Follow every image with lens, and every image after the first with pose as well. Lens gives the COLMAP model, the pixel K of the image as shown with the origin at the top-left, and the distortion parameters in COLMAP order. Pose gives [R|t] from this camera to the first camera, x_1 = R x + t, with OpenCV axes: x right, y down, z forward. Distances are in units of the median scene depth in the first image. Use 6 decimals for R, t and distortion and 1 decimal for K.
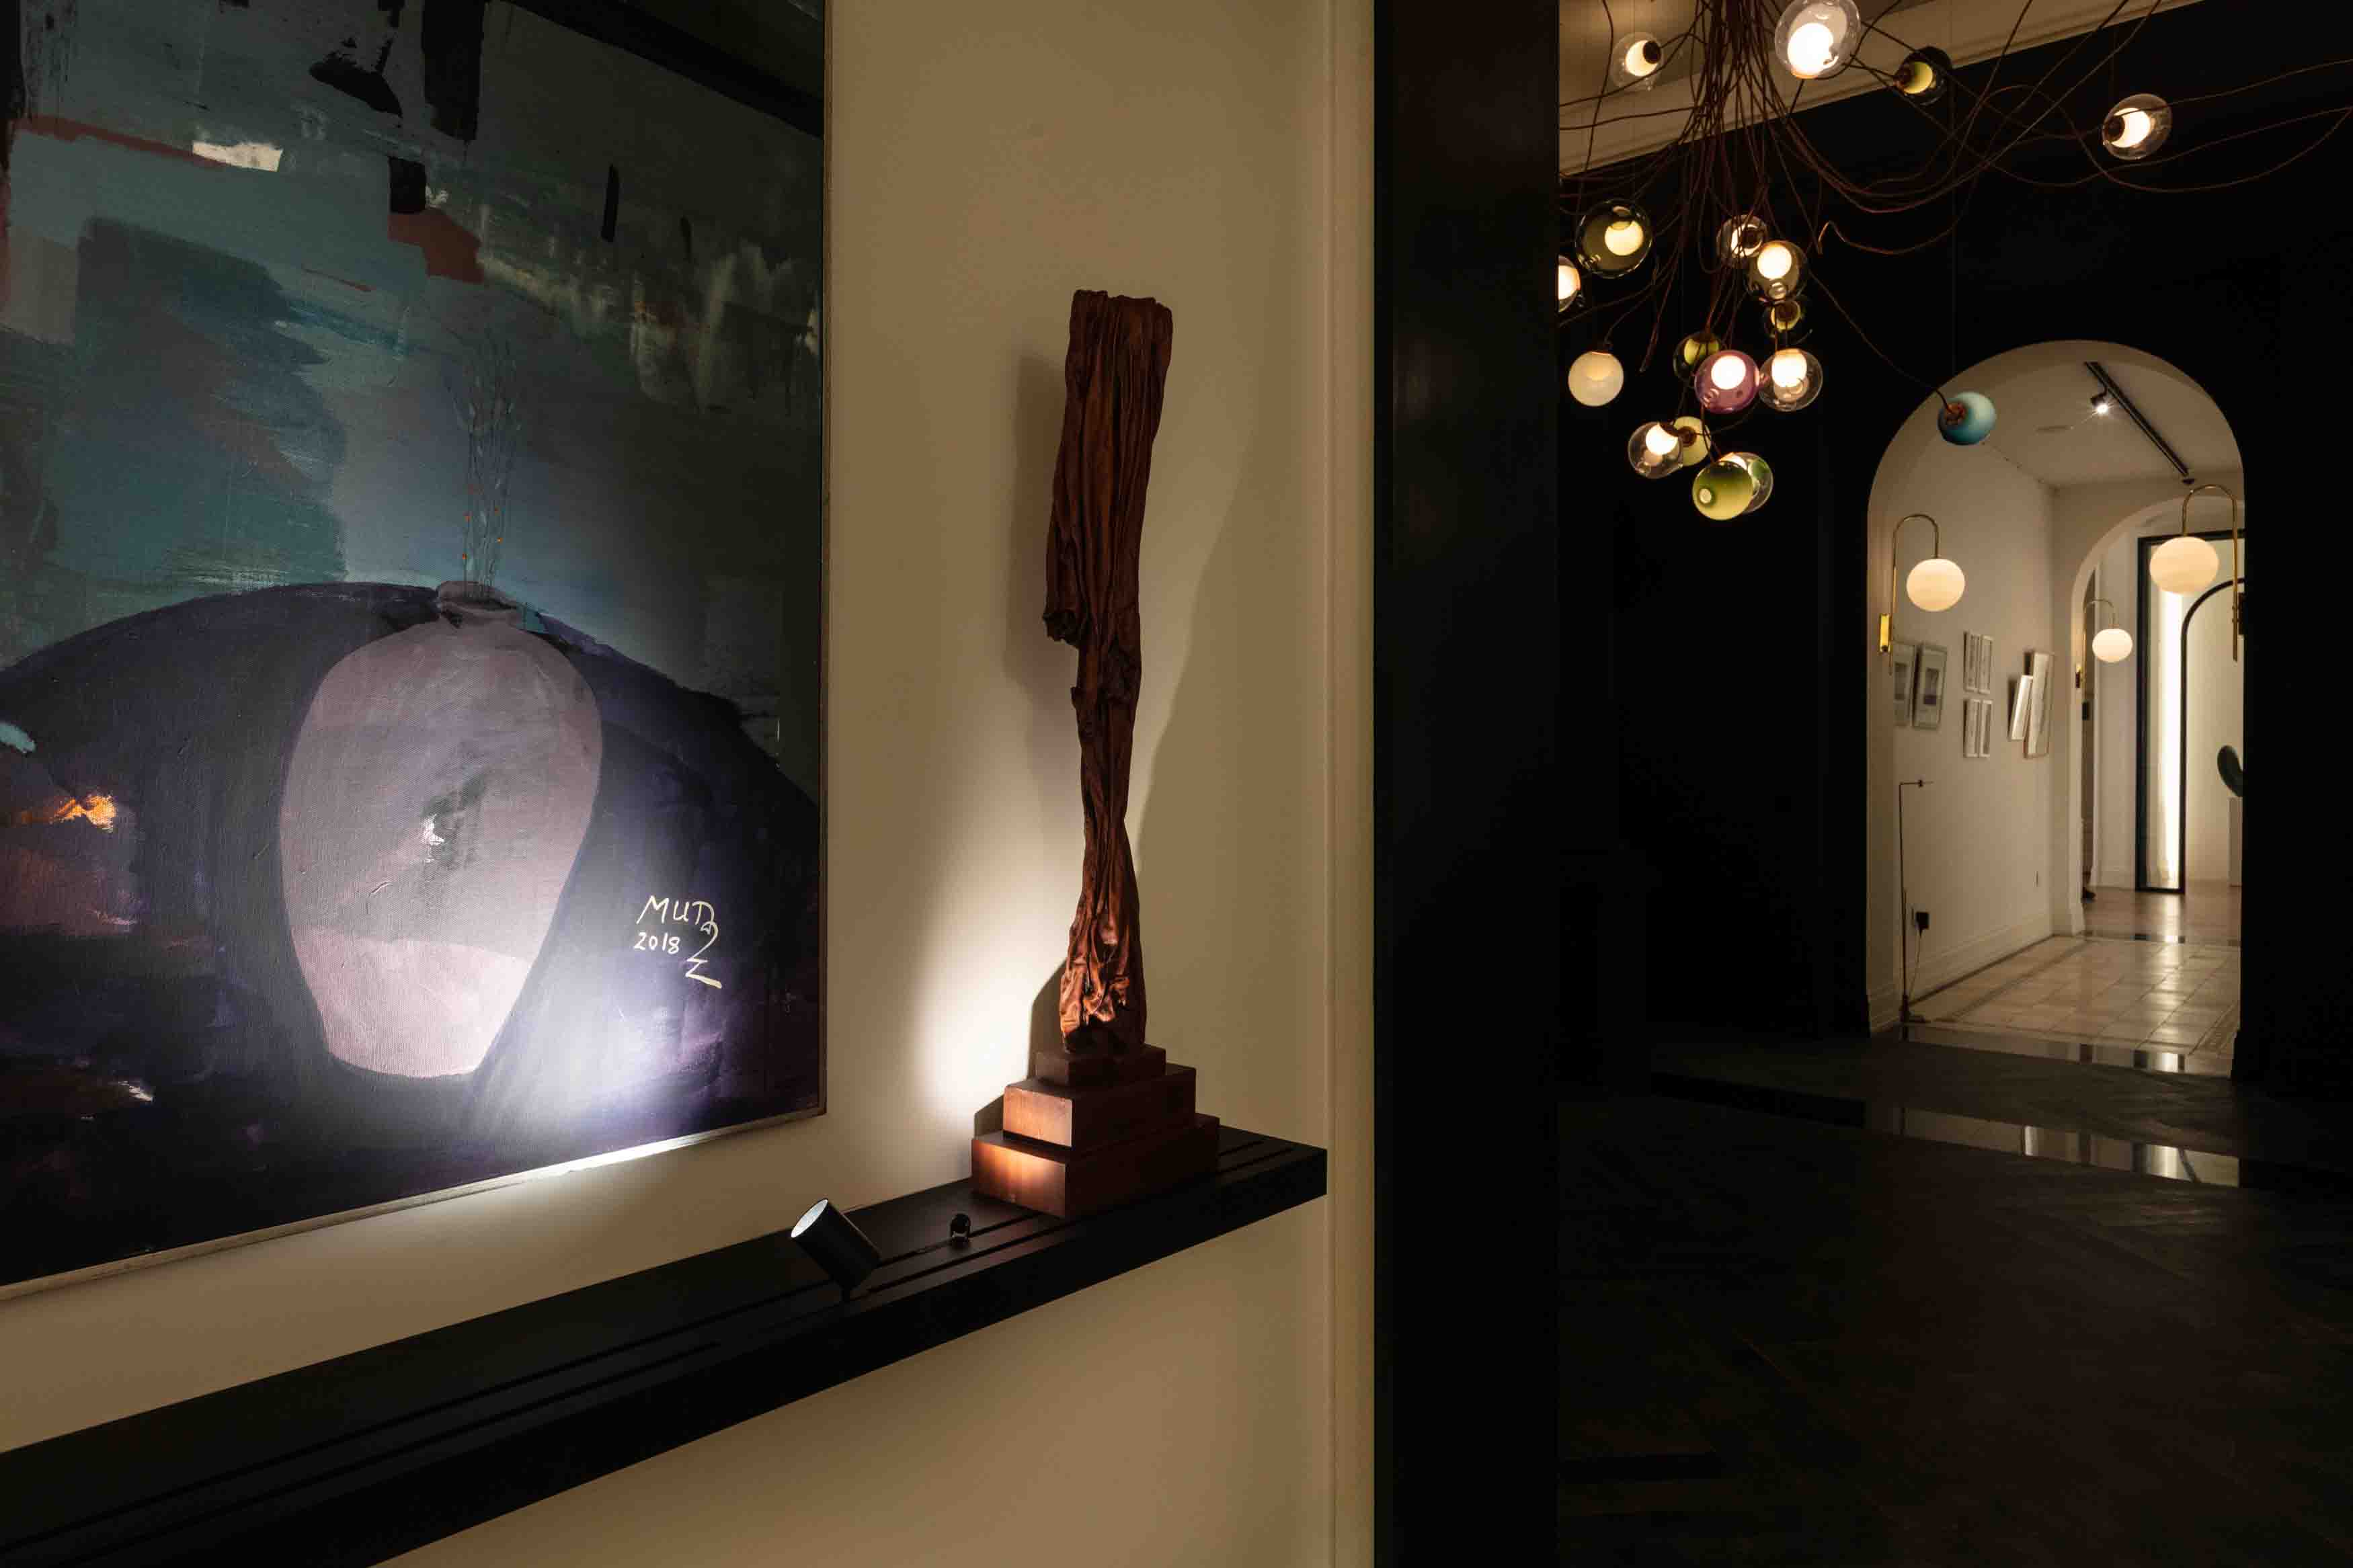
lens RADIAL K [[1454.6, 0, 1176.5], [0, 1454.6, 784.0], [0, 0, 1]] dist [-0.000753, 0.001434]
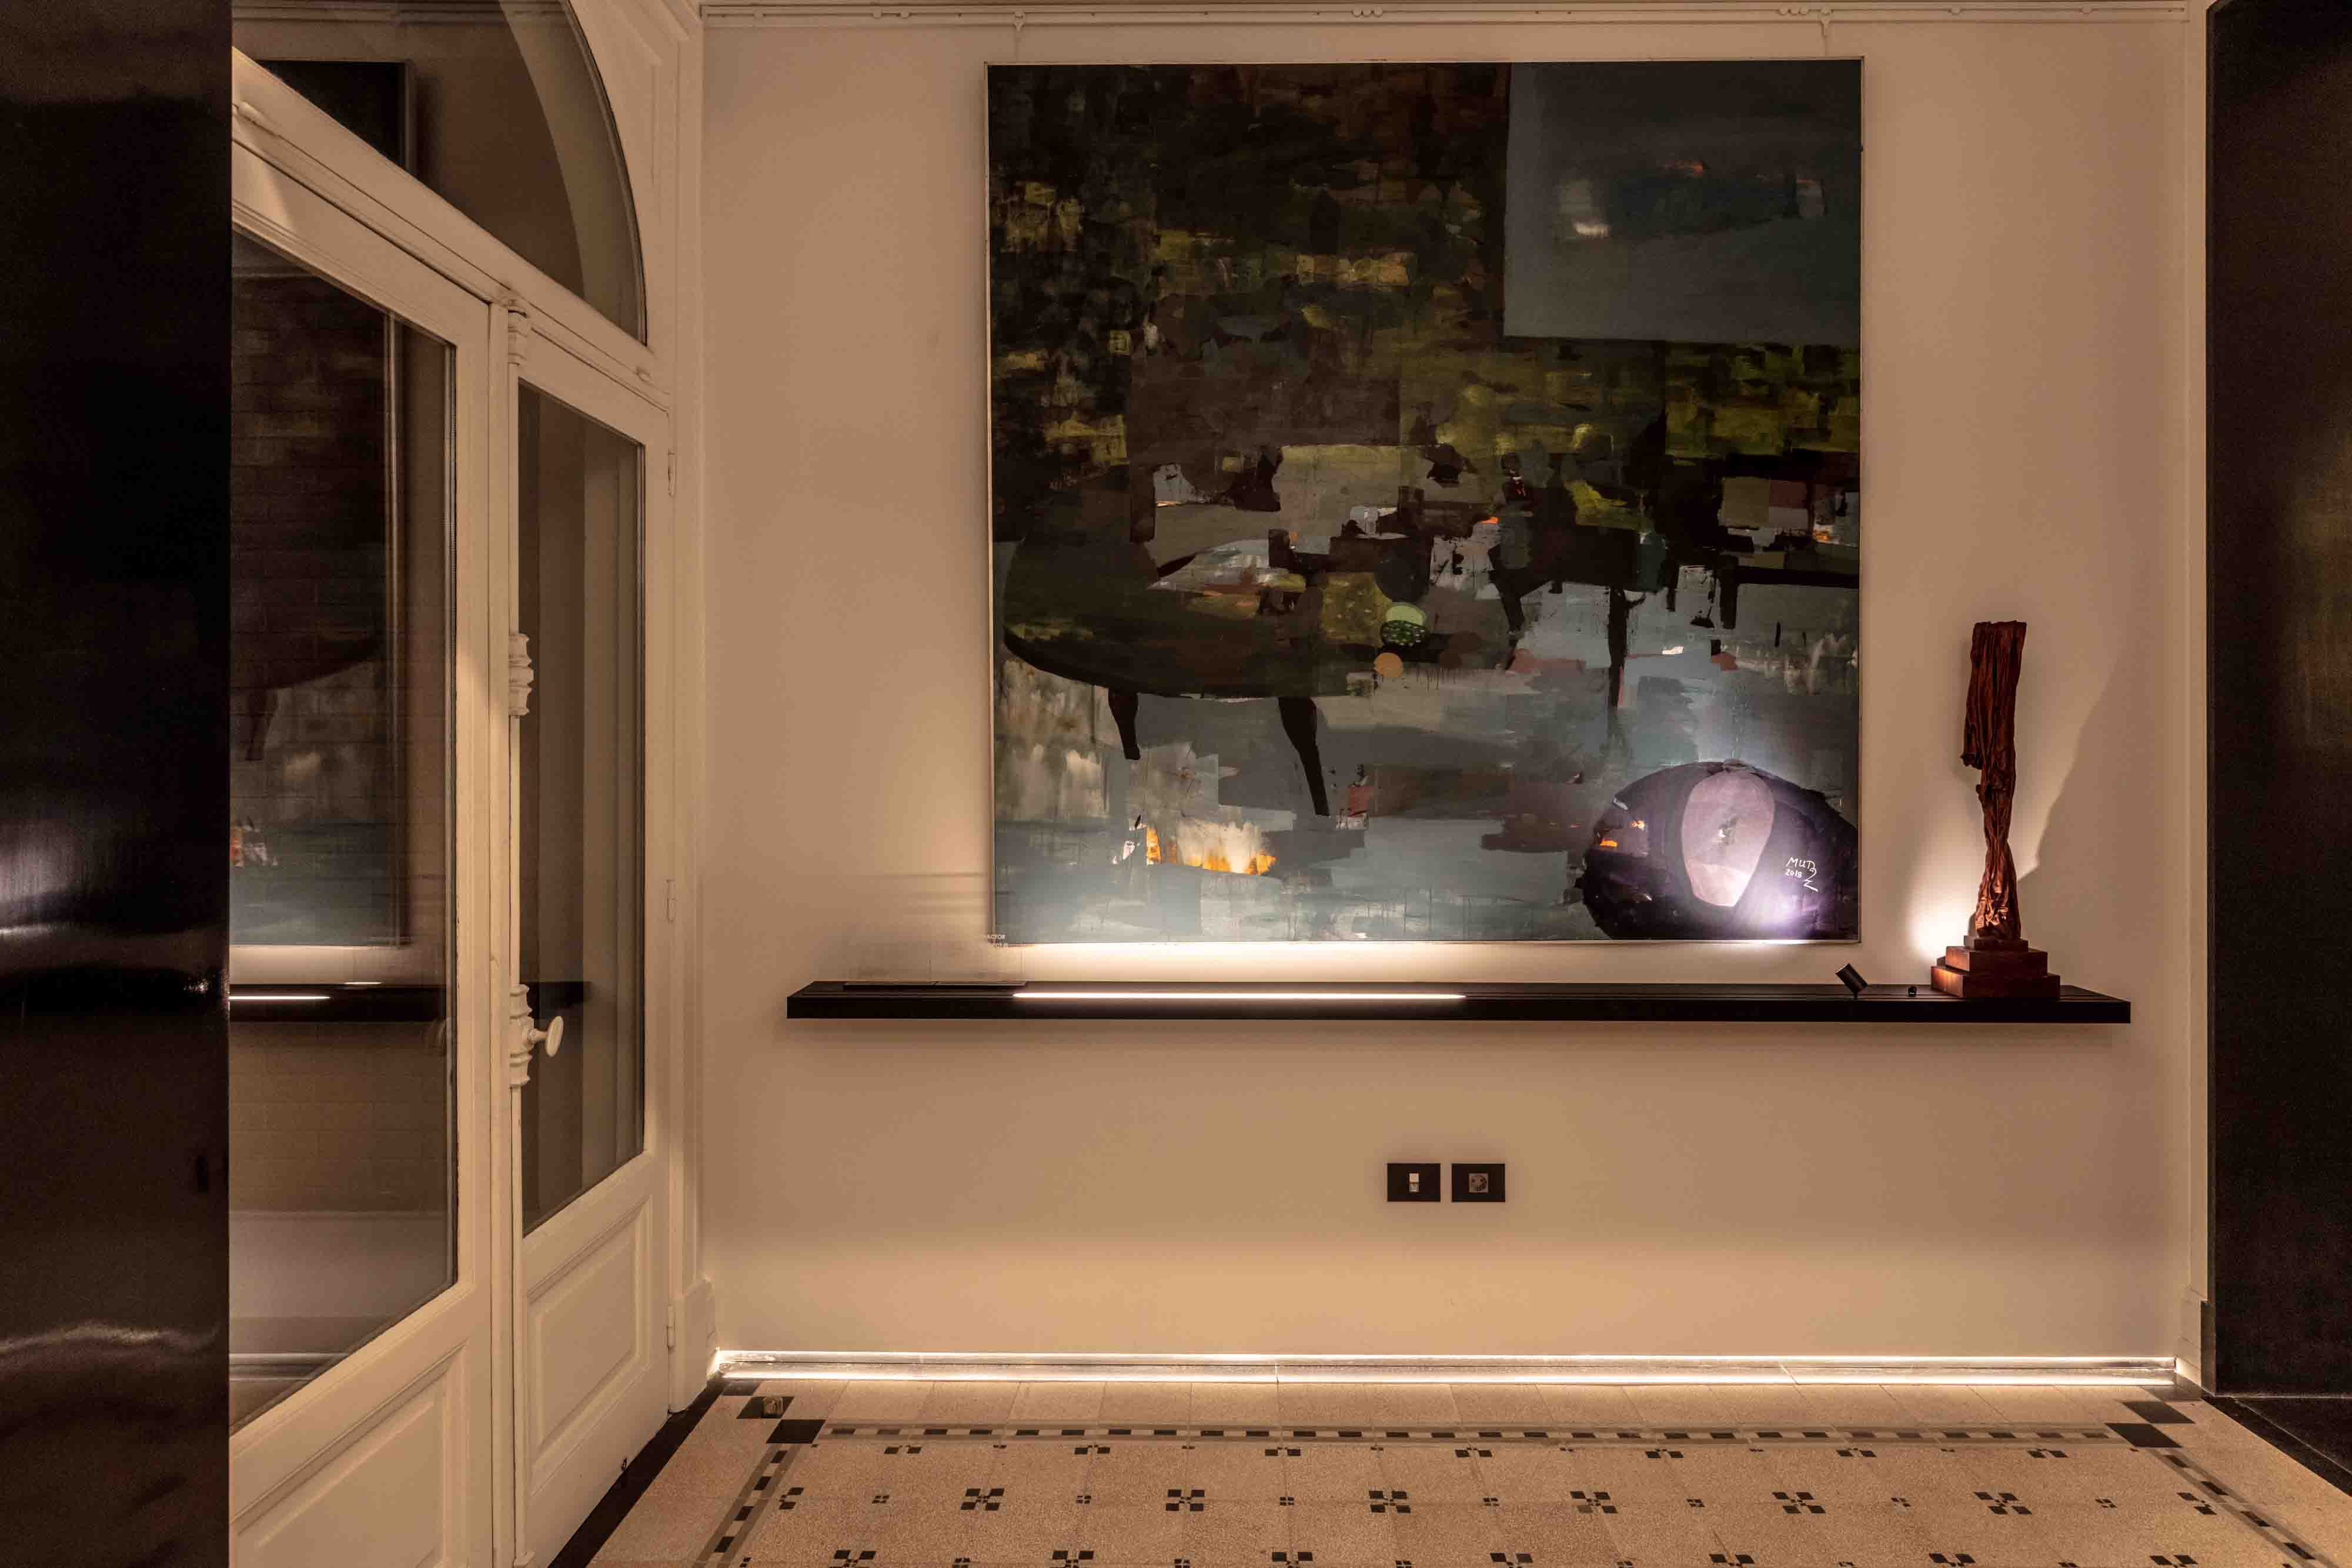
lens RADIAL K [[1358.6, 0, 1180.0], [0, 1358.6, 733.9], [0, 0, 1]] dist [0.000911, 0.000538]
pose [[0.642073, -0.010402, -0.766573, 0.948298], [-0.015516, 0.999527, -0.026560, -0.081901], [0.766486, 0.028948, 0.641608, -1.717636]]
